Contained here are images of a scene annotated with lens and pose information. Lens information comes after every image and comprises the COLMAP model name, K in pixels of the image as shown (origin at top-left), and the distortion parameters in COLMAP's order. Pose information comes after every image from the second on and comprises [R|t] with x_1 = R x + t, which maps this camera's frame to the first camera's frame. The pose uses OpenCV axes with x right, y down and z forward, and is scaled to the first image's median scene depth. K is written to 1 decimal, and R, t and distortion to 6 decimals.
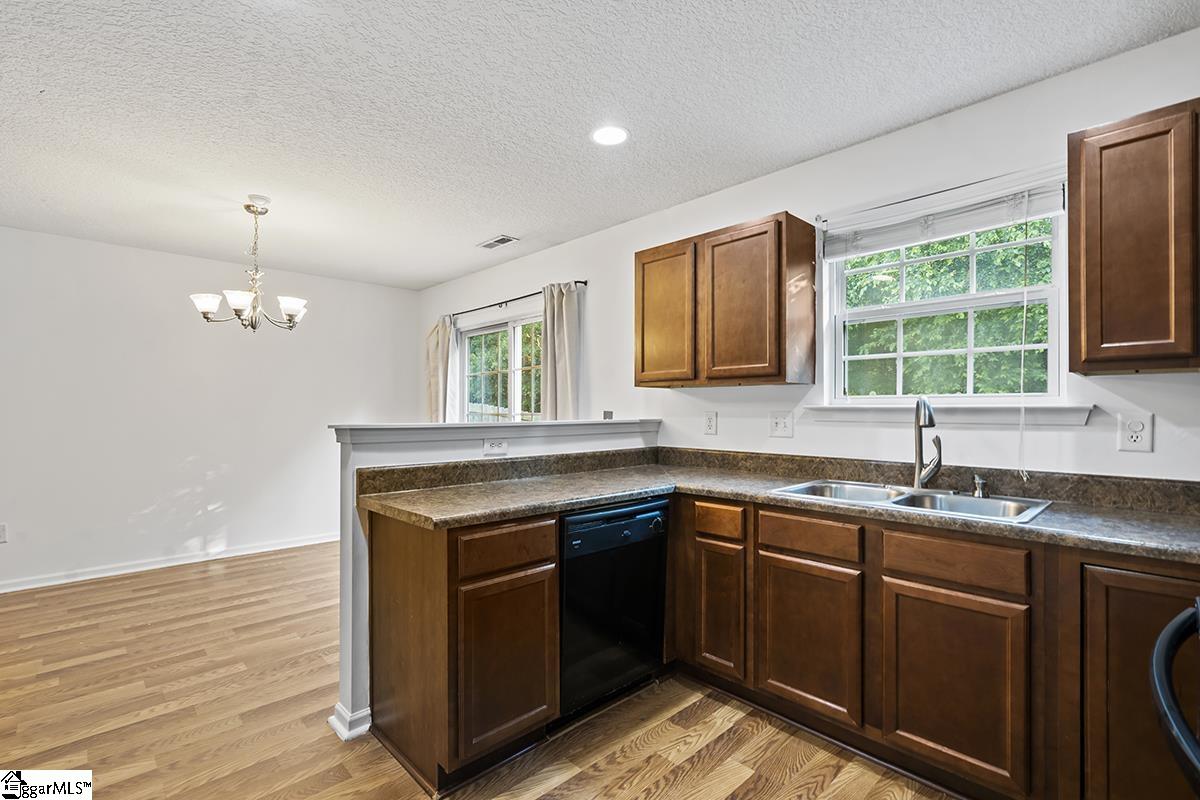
lens RADIAL K [[551.1, 0, 611.9], [0, 551.1, 407.5], [0, 0, 1]] dist [0.000408, -0.000217]
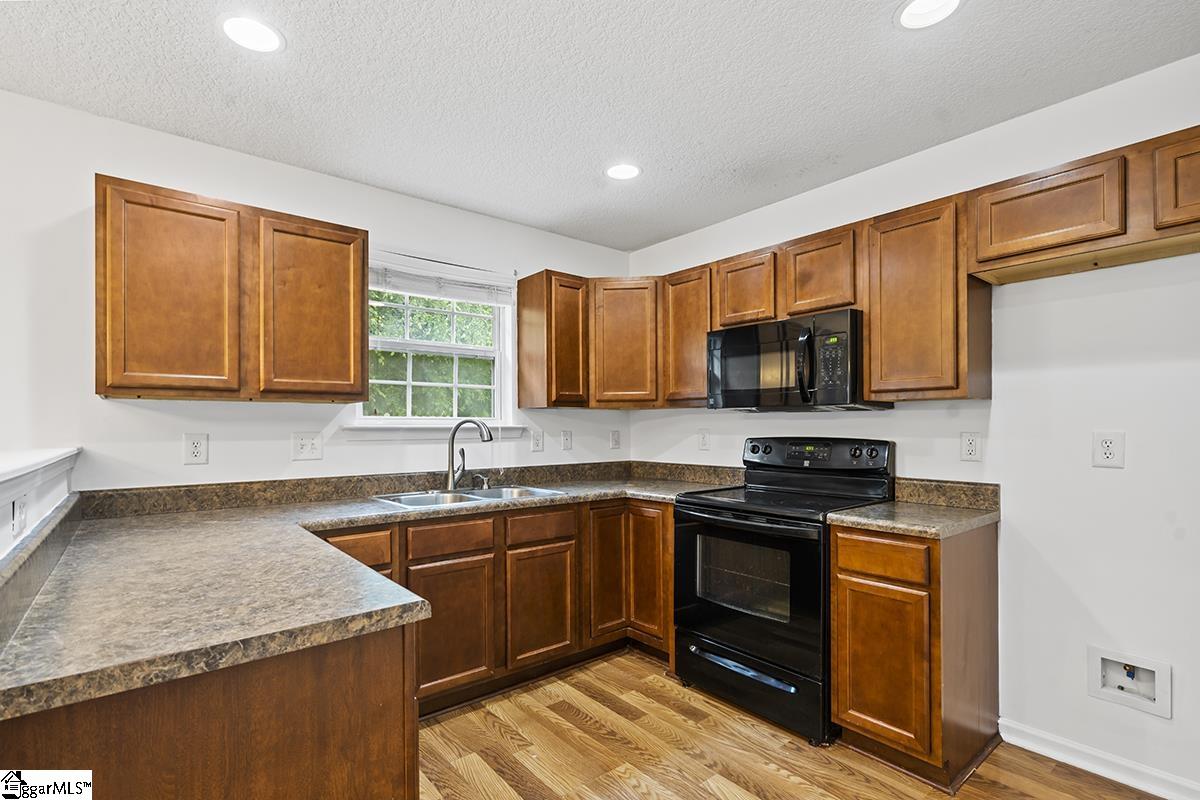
lens RADIAL K [[551.1, 0, 584.4], [0, 551.1, 422.3], [0, 0, 1]] dist [0.000408, -0.000217]
pose [[0.096525, 0.001738, 0.995329, -0.613626], [-0.002852, 0.999995, -0.001470, -0.009350], [-0.995327, -0.002697, 0.096529, 0.490048]]
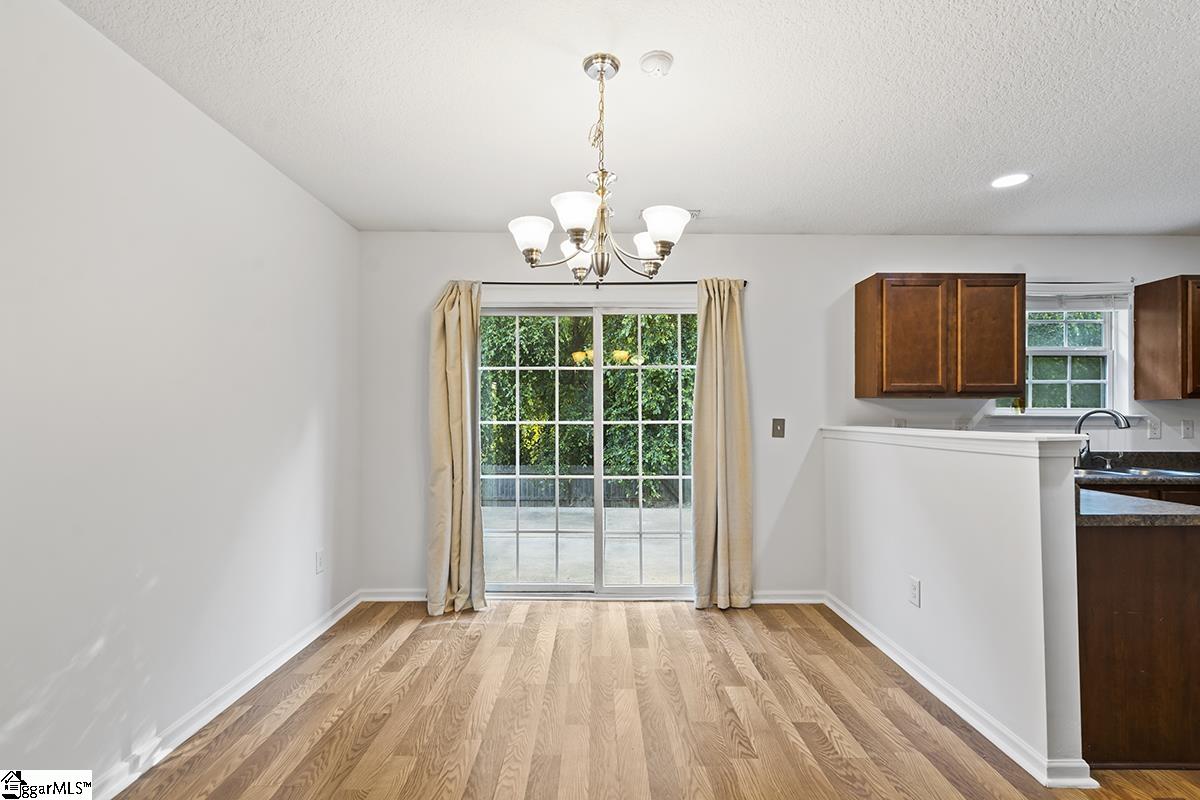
lens RADIAL K [[551.1, 0, 599.7], [0, 551.1, 418.7], [0, 0, 1]] dist [0.000408, -0.000217]
pose [[0.689051, -0.007449, 0.724674, -1.372531], [-0.004211, 0.999889, 0.014282, -0.008845], [-0.724700, -0.012892, 0.688944, 0.787809]]
